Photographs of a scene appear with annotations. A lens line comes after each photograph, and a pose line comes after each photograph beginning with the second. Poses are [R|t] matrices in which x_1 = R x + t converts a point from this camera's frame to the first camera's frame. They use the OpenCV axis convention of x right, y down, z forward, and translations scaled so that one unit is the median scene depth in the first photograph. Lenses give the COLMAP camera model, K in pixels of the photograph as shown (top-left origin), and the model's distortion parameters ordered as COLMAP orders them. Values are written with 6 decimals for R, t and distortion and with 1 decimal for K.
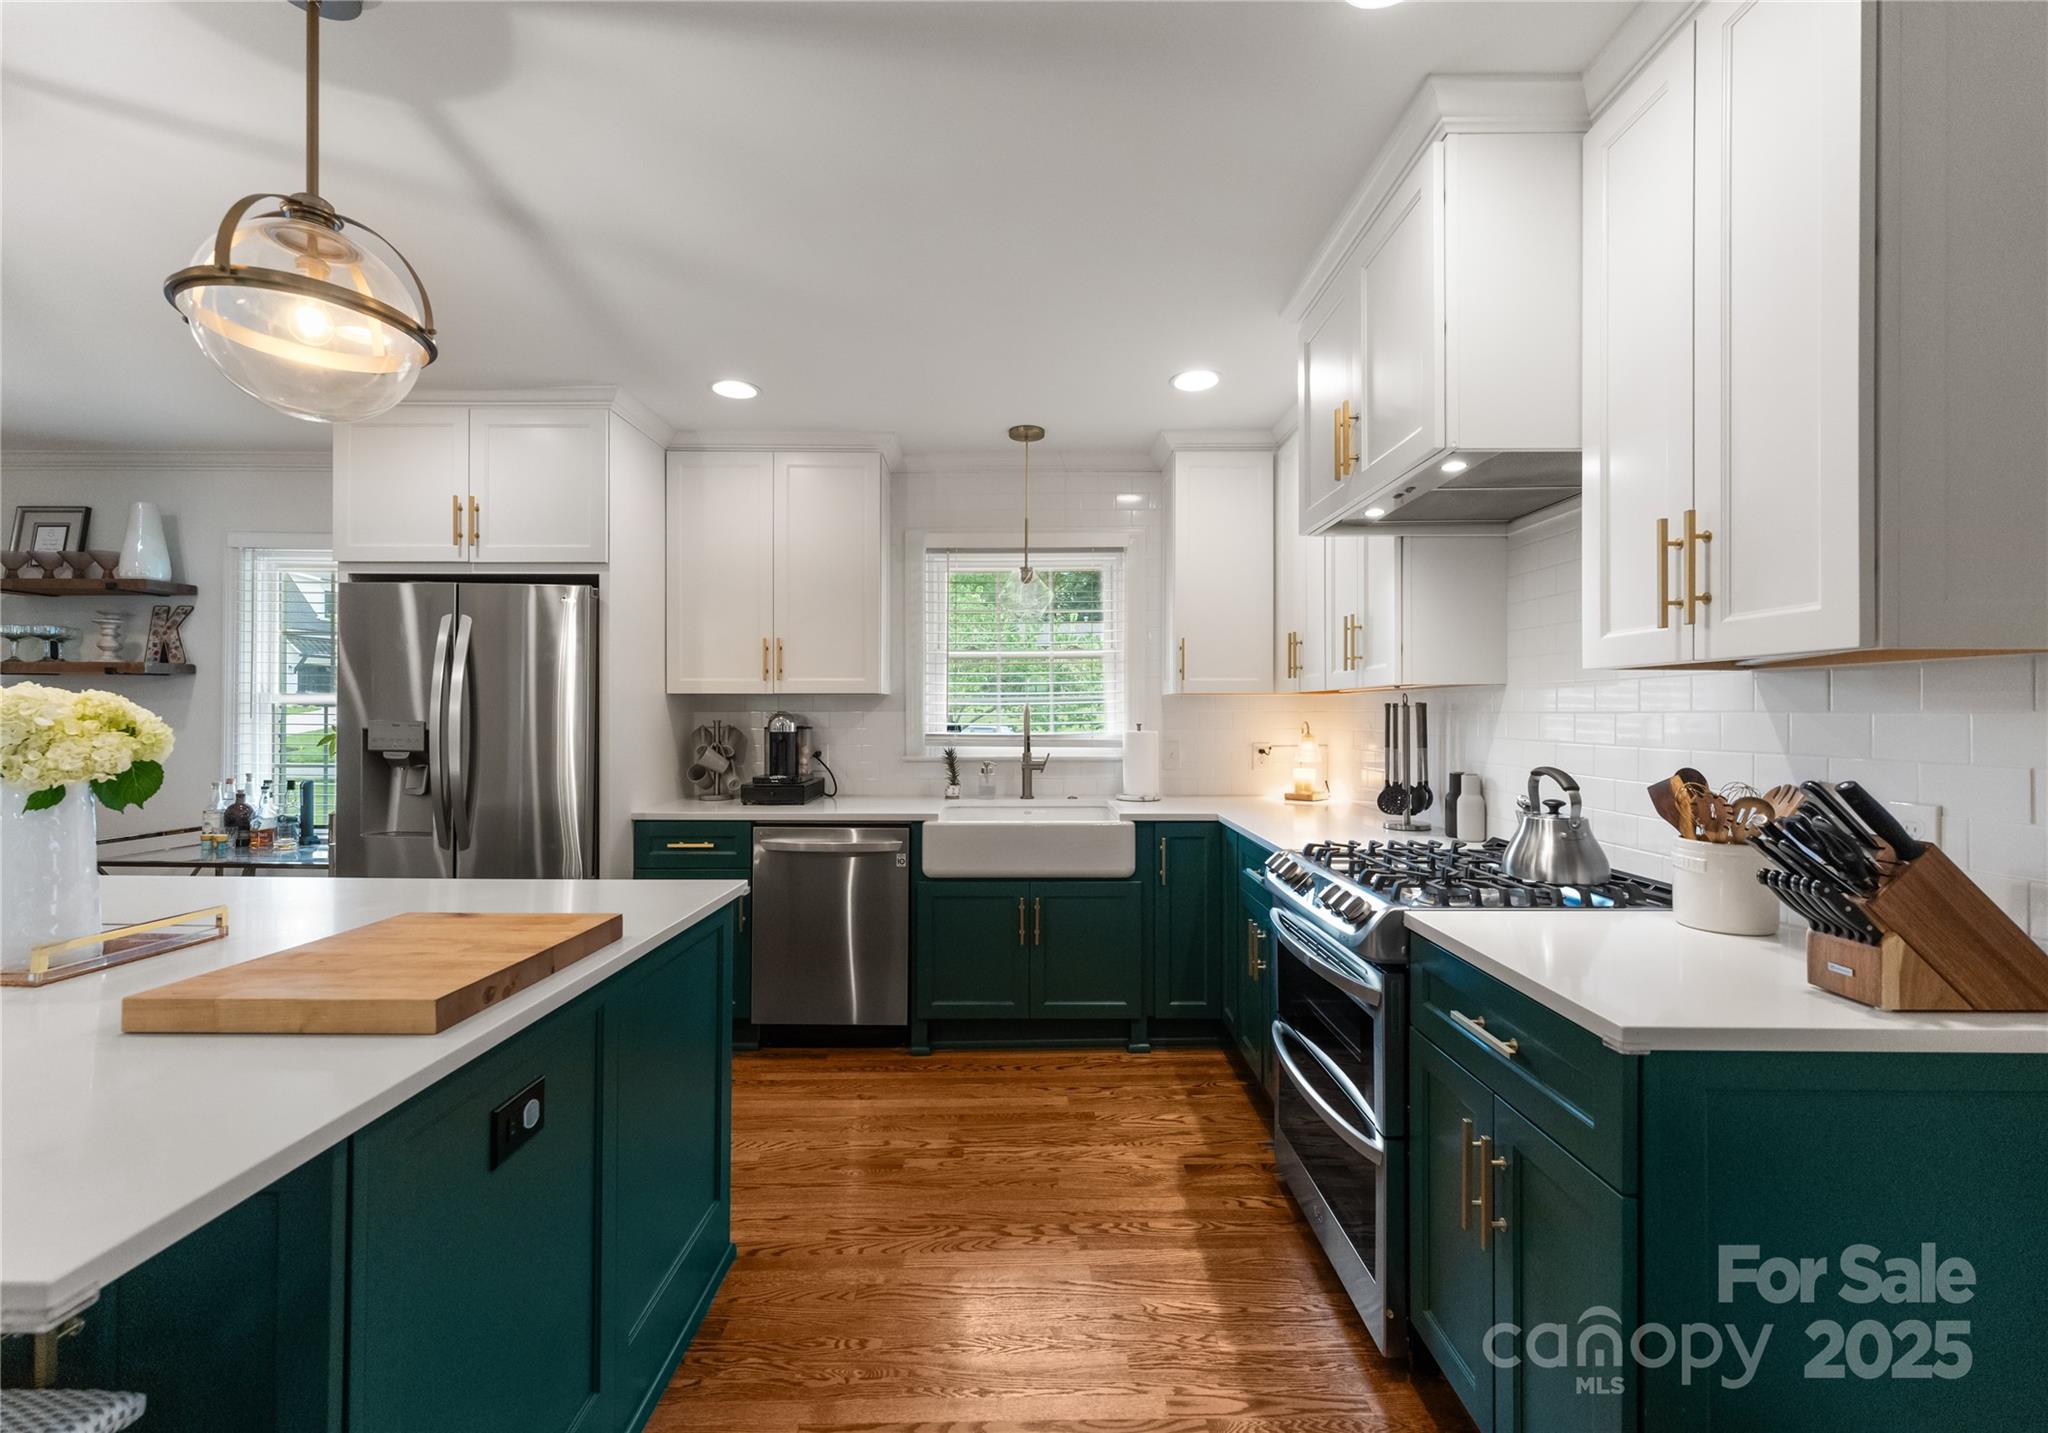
lens RADIAL K [[867.4, 0, 1020.9], [0, 867.4, 709.3], [0, 0, 1]] dist [0.000021, -0.000042]
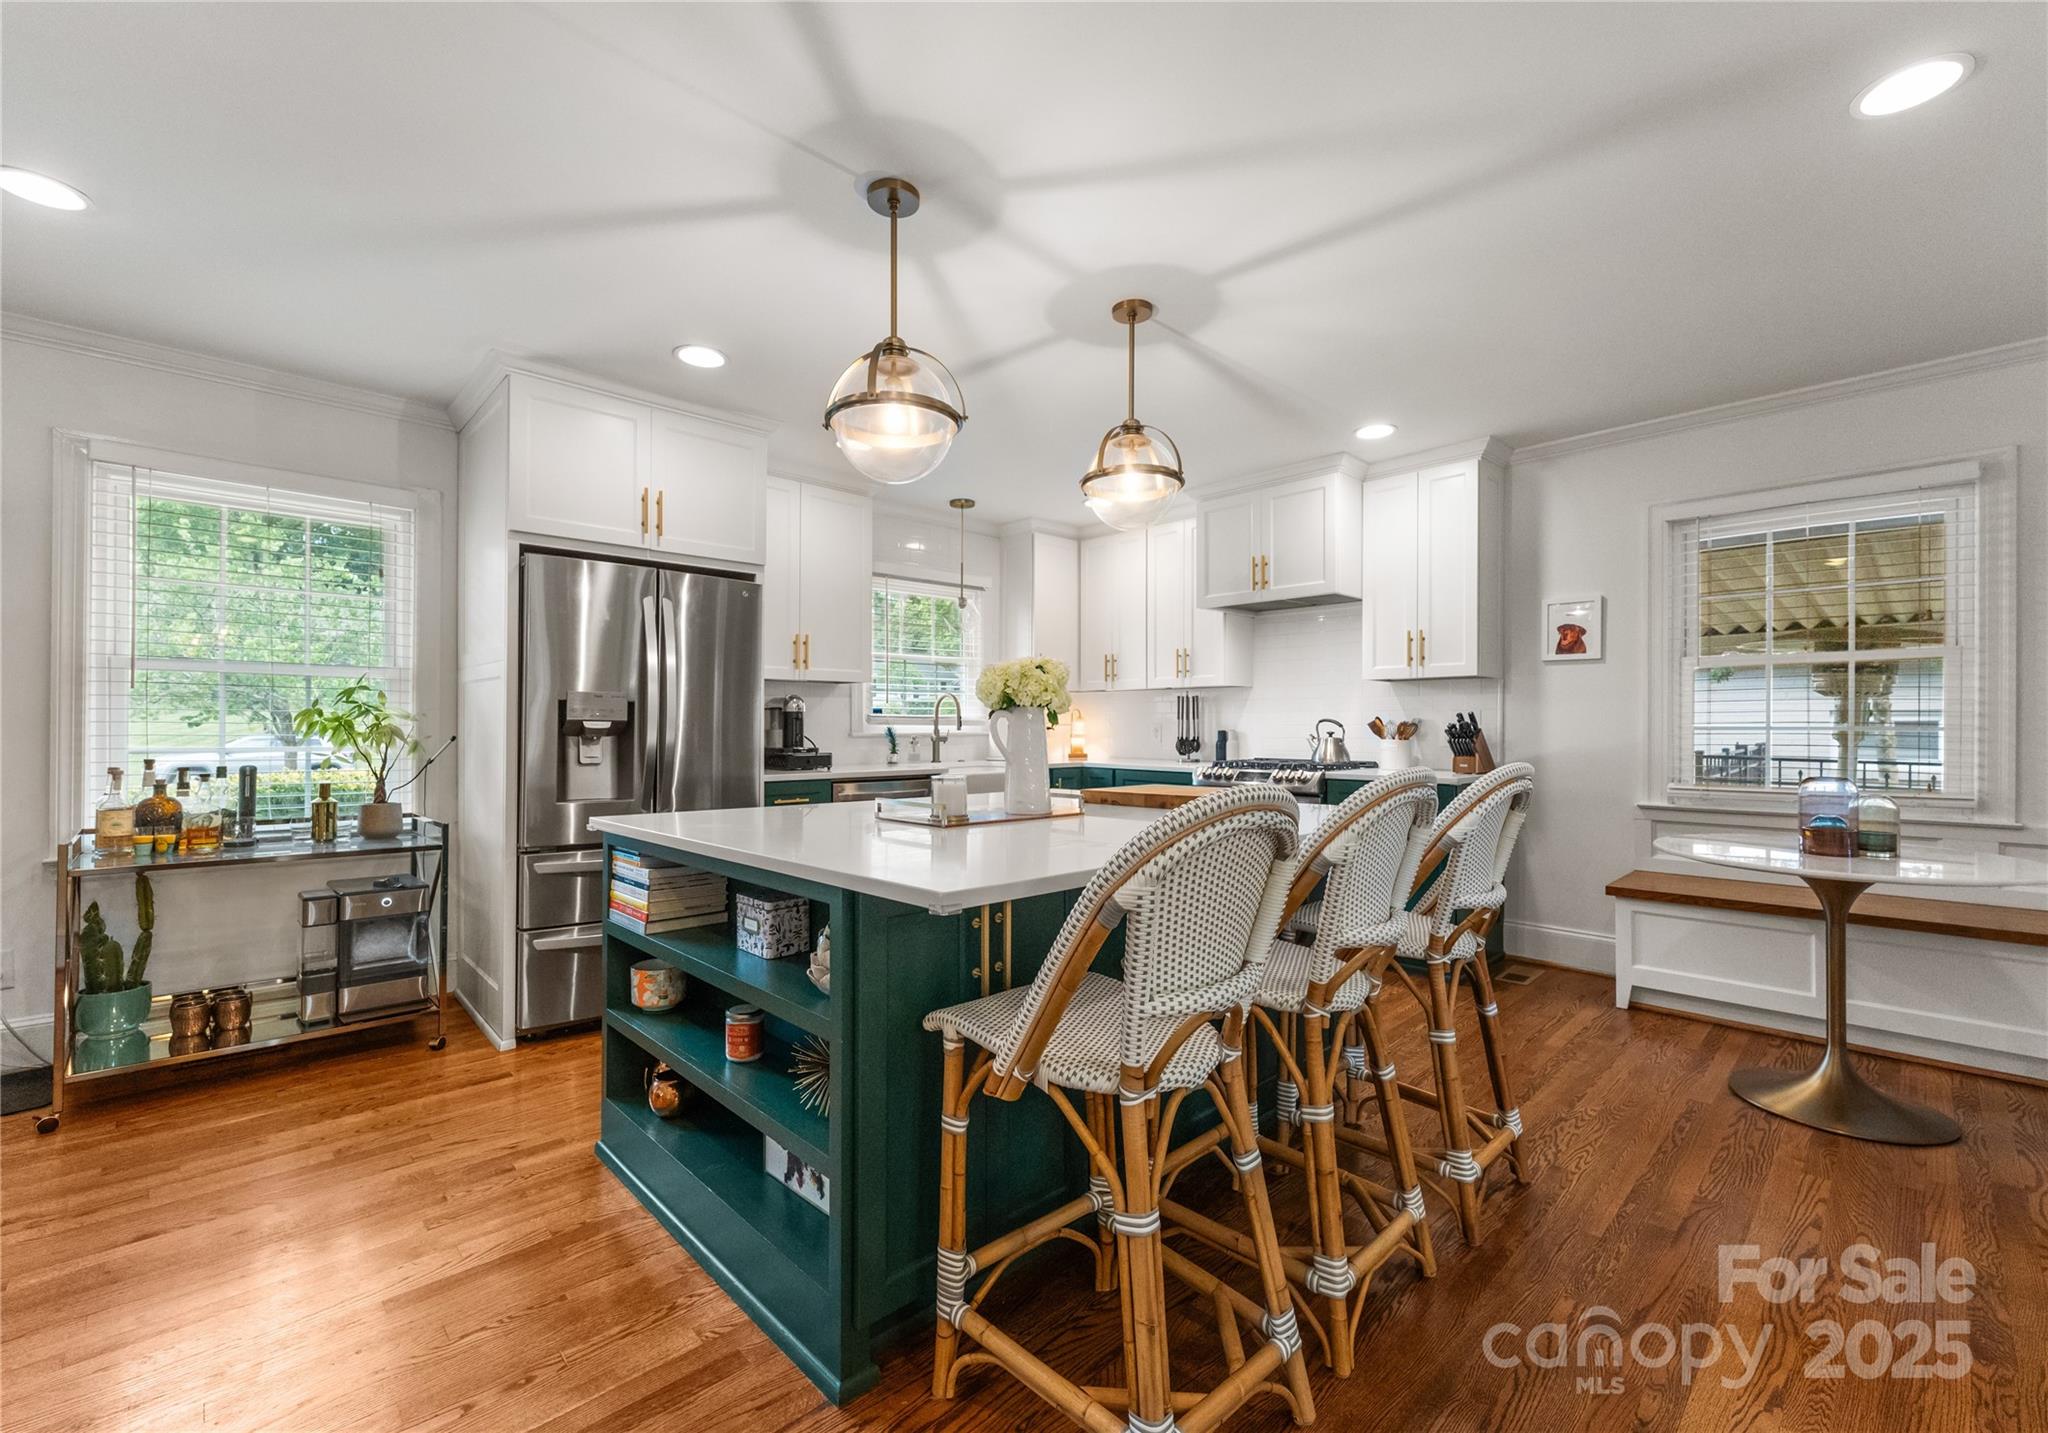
lens RADIAL K [[867.3, 0, 1037.9], [0, 867.3, 722.8], [0, 0, 1]] dist [0.000624, -0.000062]
pose [[0.717326, 0.000917, 0.696737, -0.973789], [-0.002590, 0.999996, 0.001351, 0.043402], [-0.696733, -0.002774, 0.717325, -0.118467]]
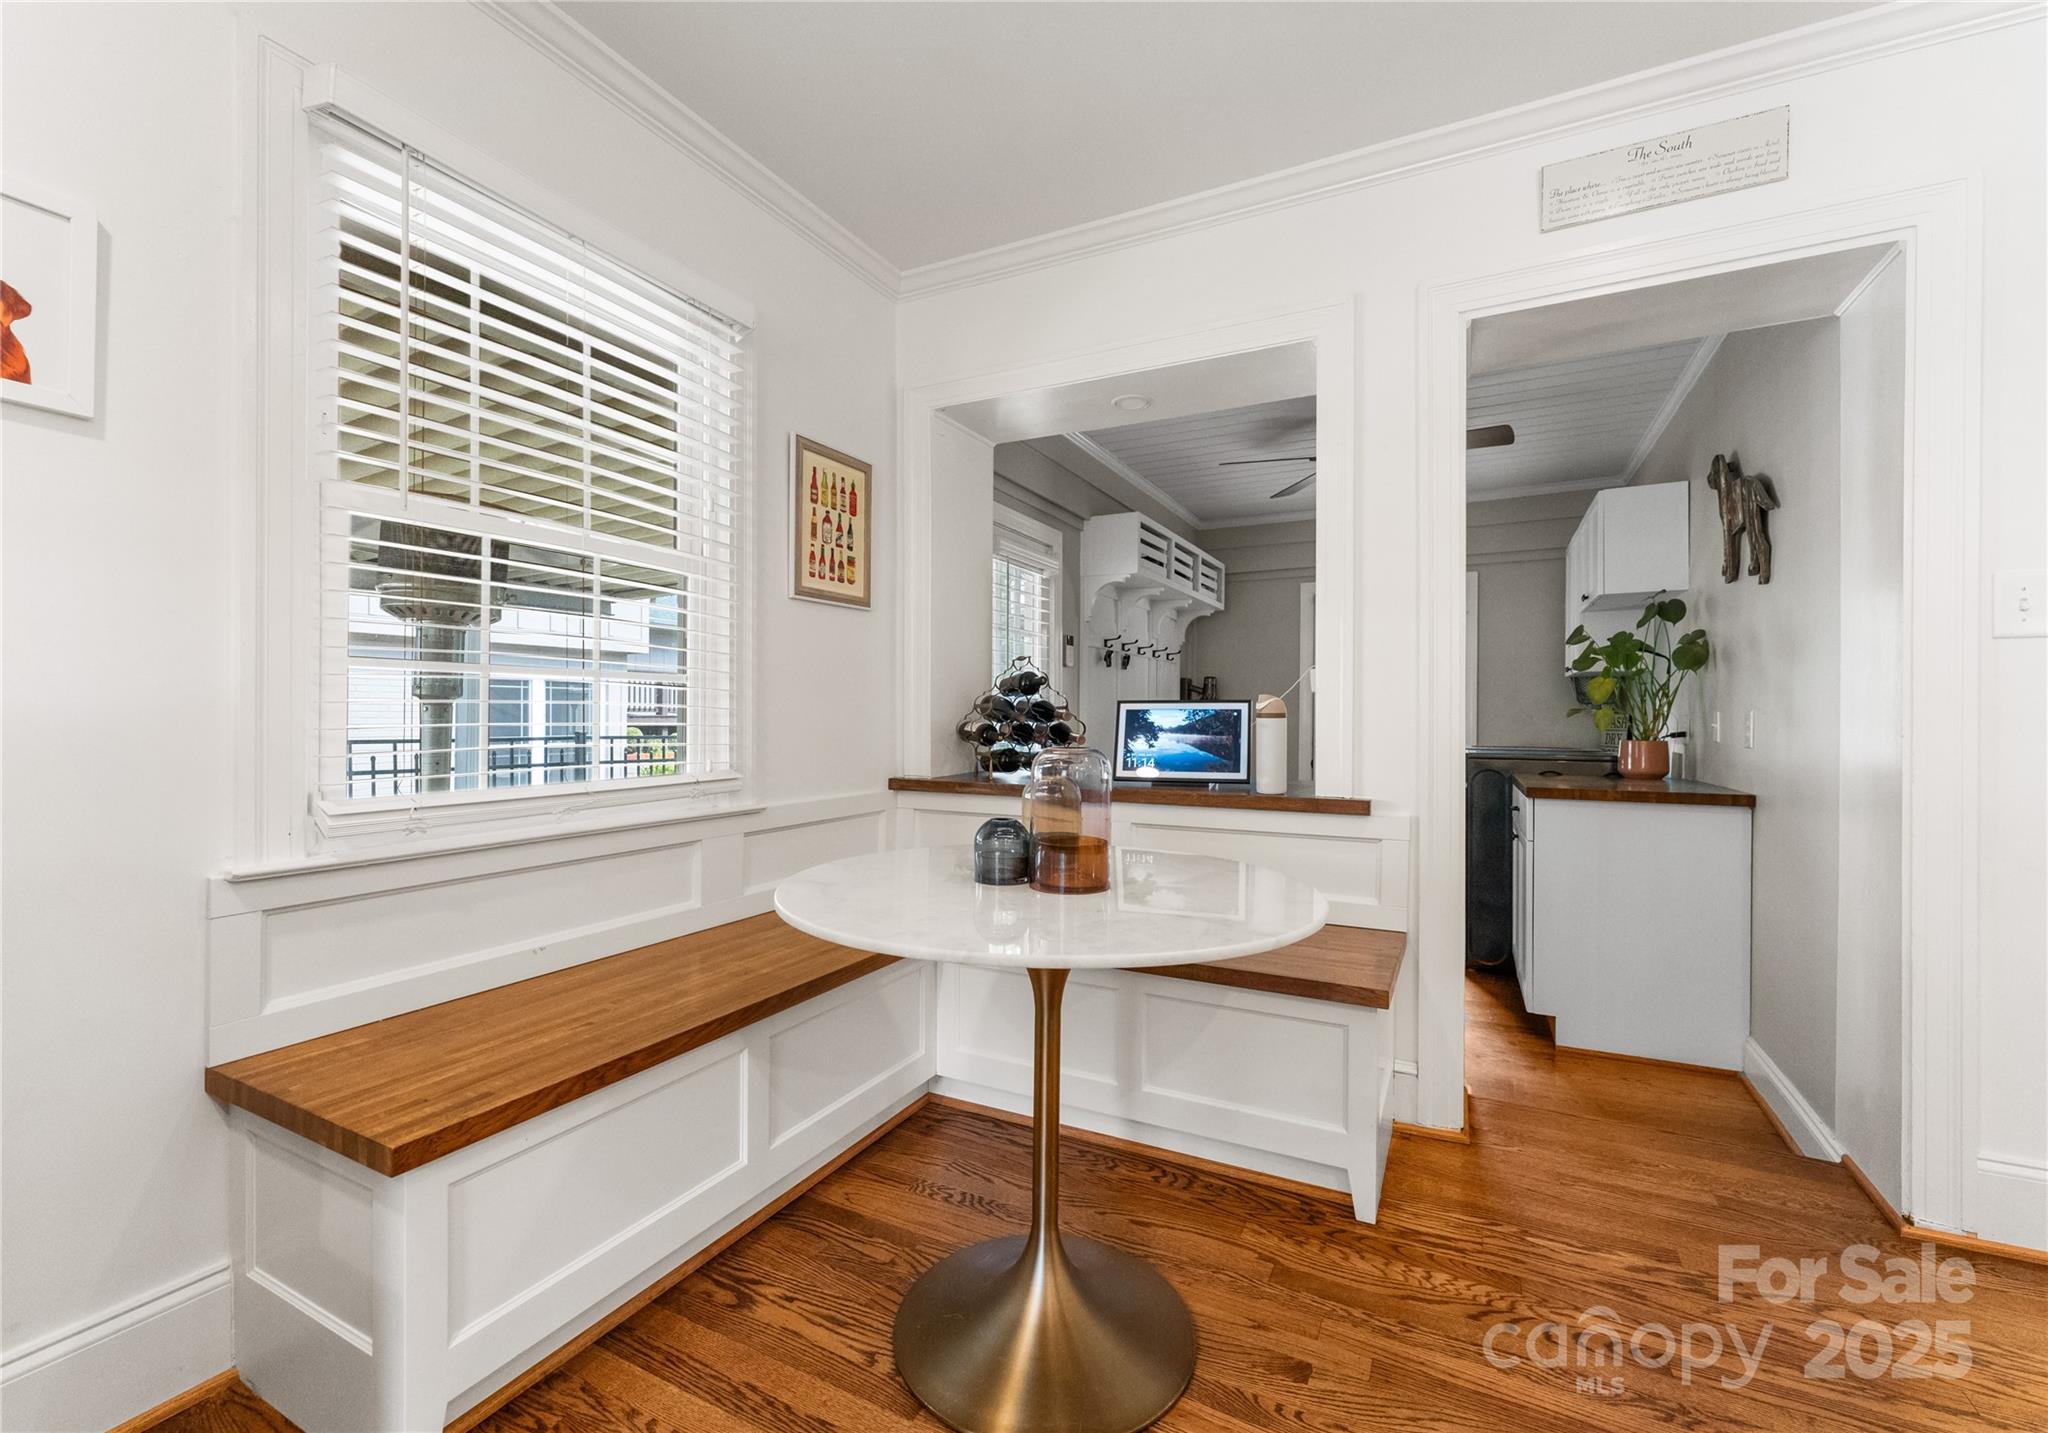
lens RADIAL K [[871.5, 0, 1024.0], [0, 871.5, 716.5], [0, 0, 1]] dist [0.000594, -0.000019]
pose [[-0.888364, -0.007212, 0.459083, -0.105801], [-0.009015, 0.999958, -0.001737, 0.076080], [-0.459051, -0.005682, -0.888392, 0.341602]]
